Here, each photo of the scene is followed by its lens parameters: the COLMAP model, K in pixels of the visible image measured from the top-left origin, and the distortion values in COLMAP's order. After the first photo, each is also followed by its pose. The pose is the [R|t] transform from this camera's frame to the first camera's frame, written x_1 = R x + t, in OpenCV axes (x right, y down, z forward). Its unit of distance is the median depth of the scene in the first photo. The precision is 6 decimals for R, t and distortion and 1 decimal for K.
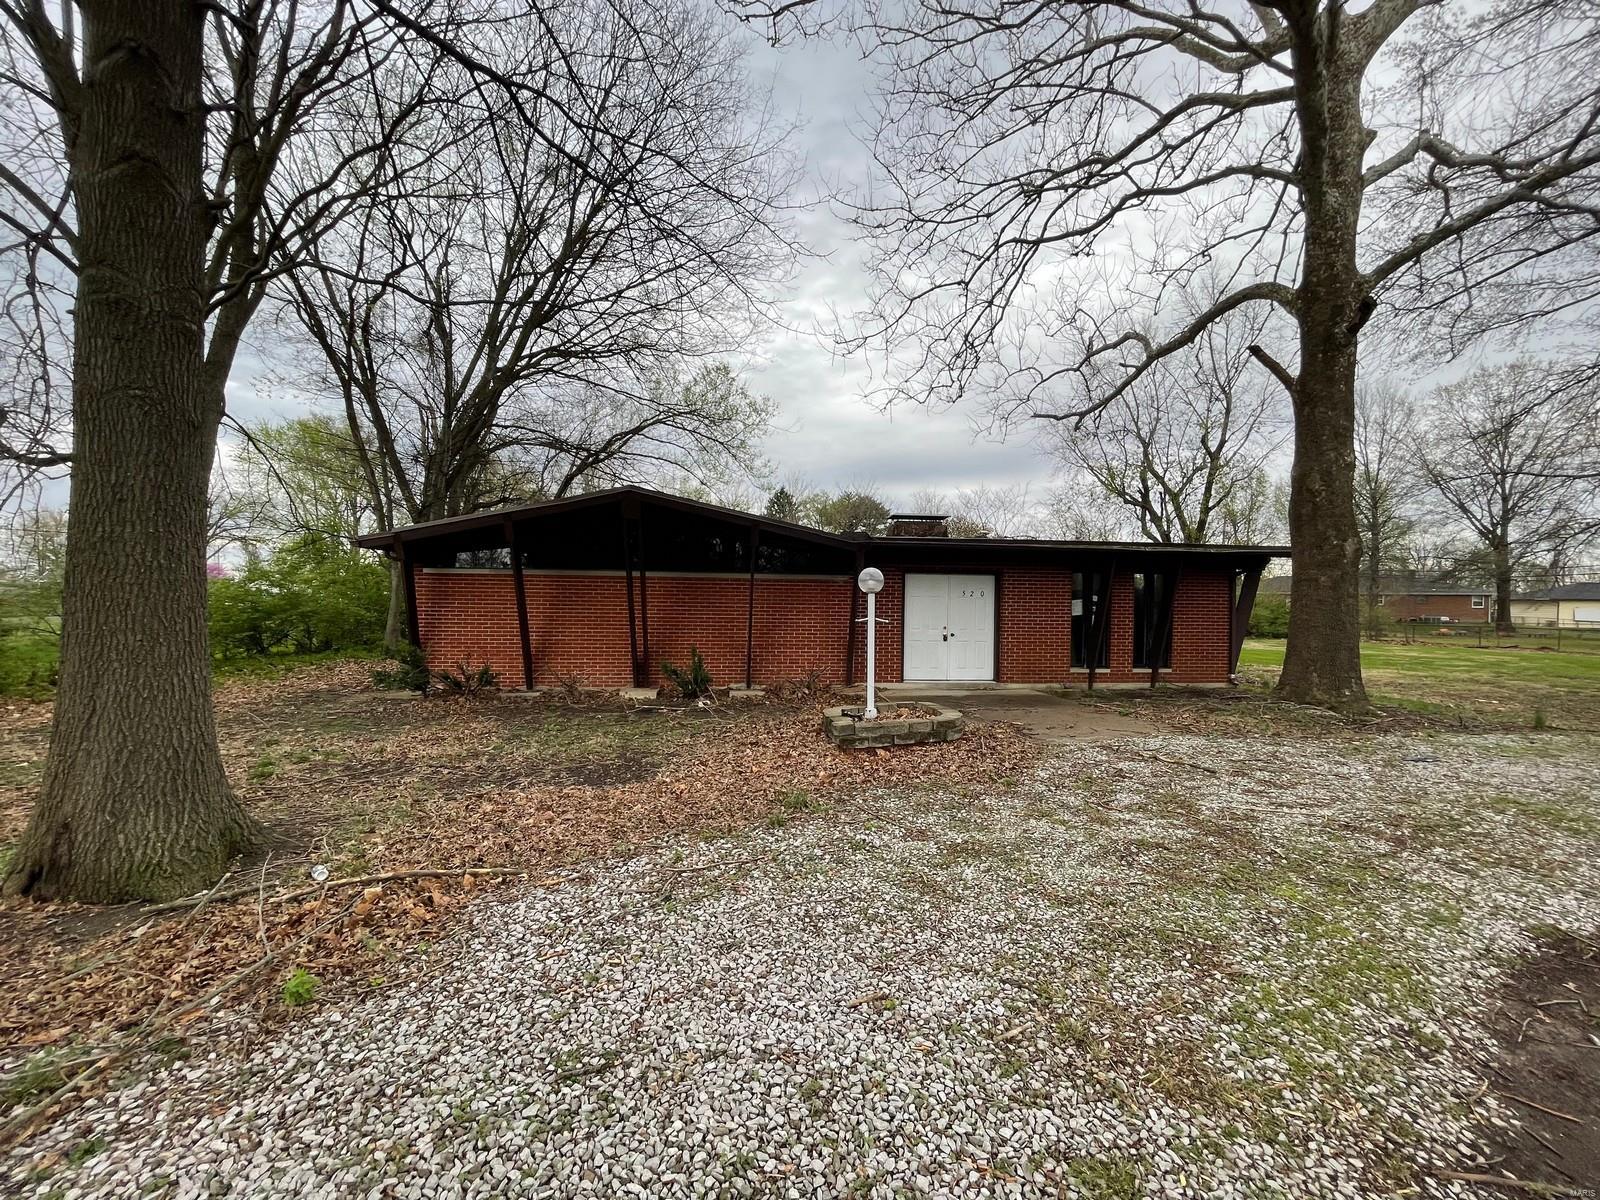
lens RADIAL K [[644.9, 0, 796.9], [0, 644.9, 608.2], [0, 0, 1]] dist [-0.000723, -0.000056]
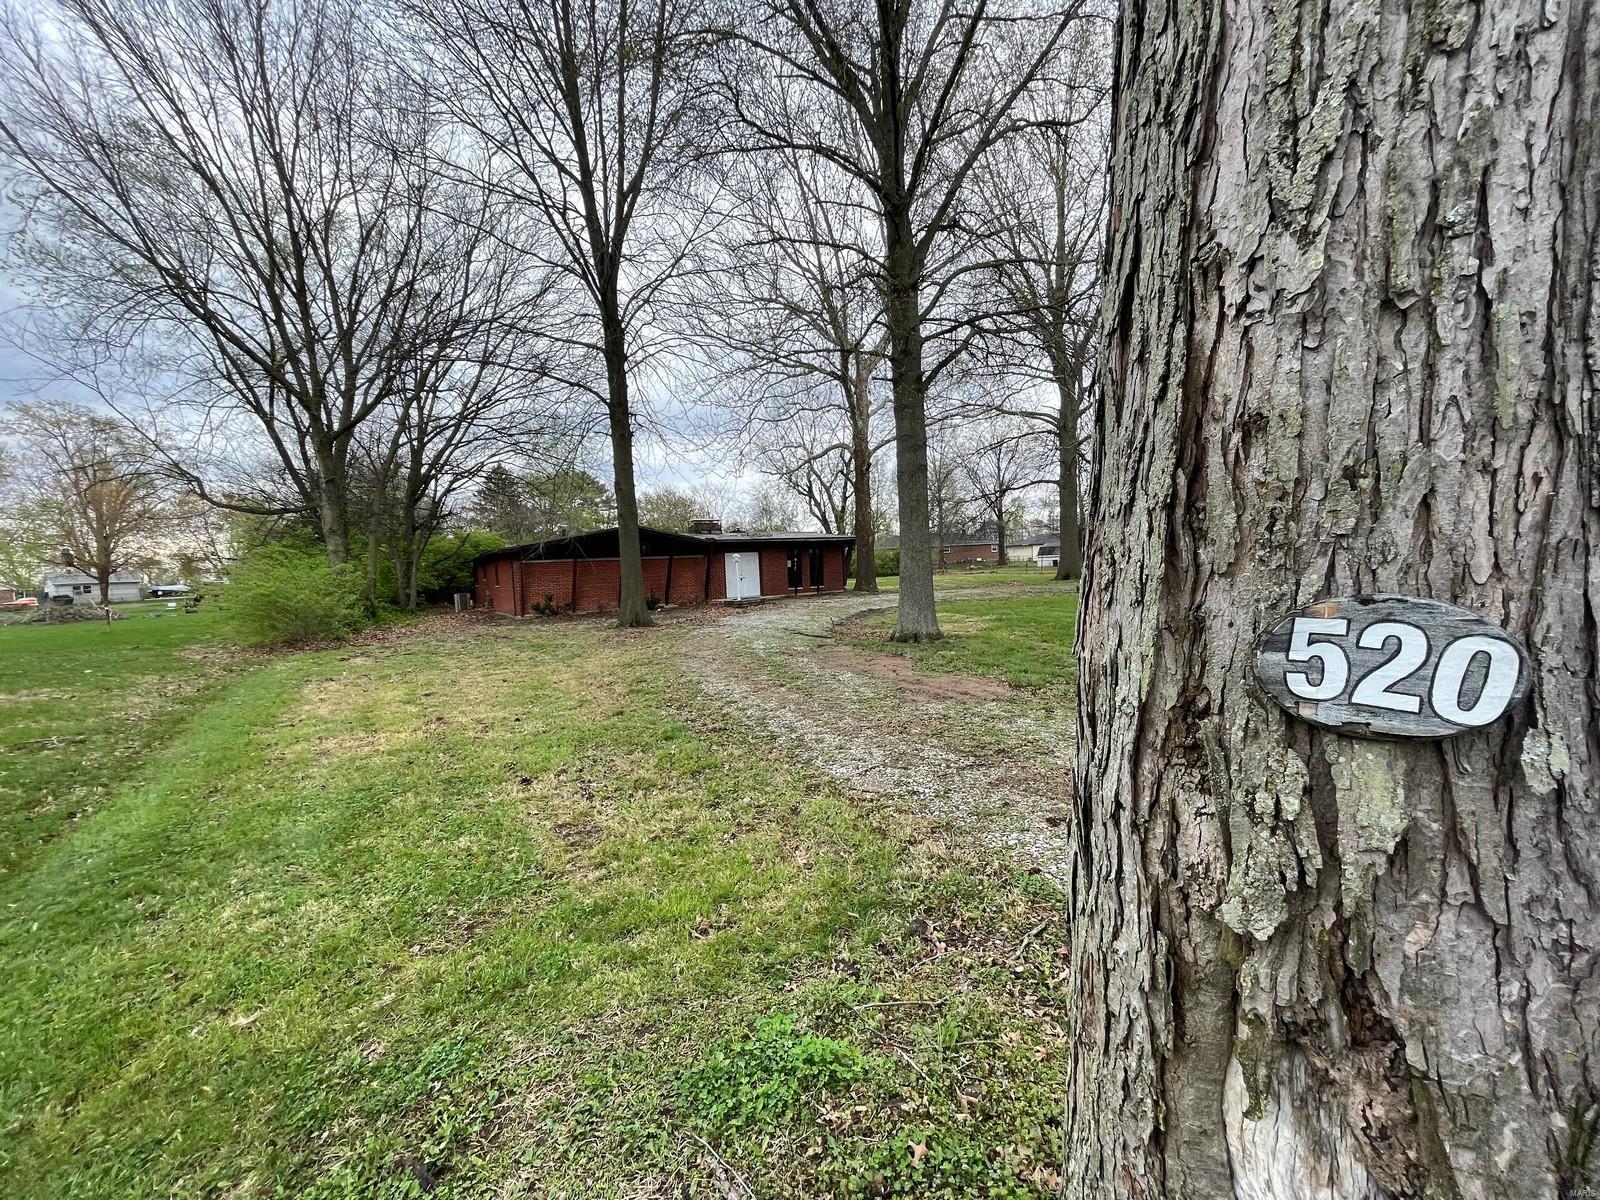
lens RADIAL K [[644.9, 0, 796.9], [0, 644.9, 608.2], [0, 0, 1]] dist [-0.000723, -0.000056]
pose [[0.891868, -0.084449, 0.444343, -0.189652], [0.060487, 0.995860, 0.067860, 0.000828], [-0.448234, -0.033646, 0.893283, -0.357373]]
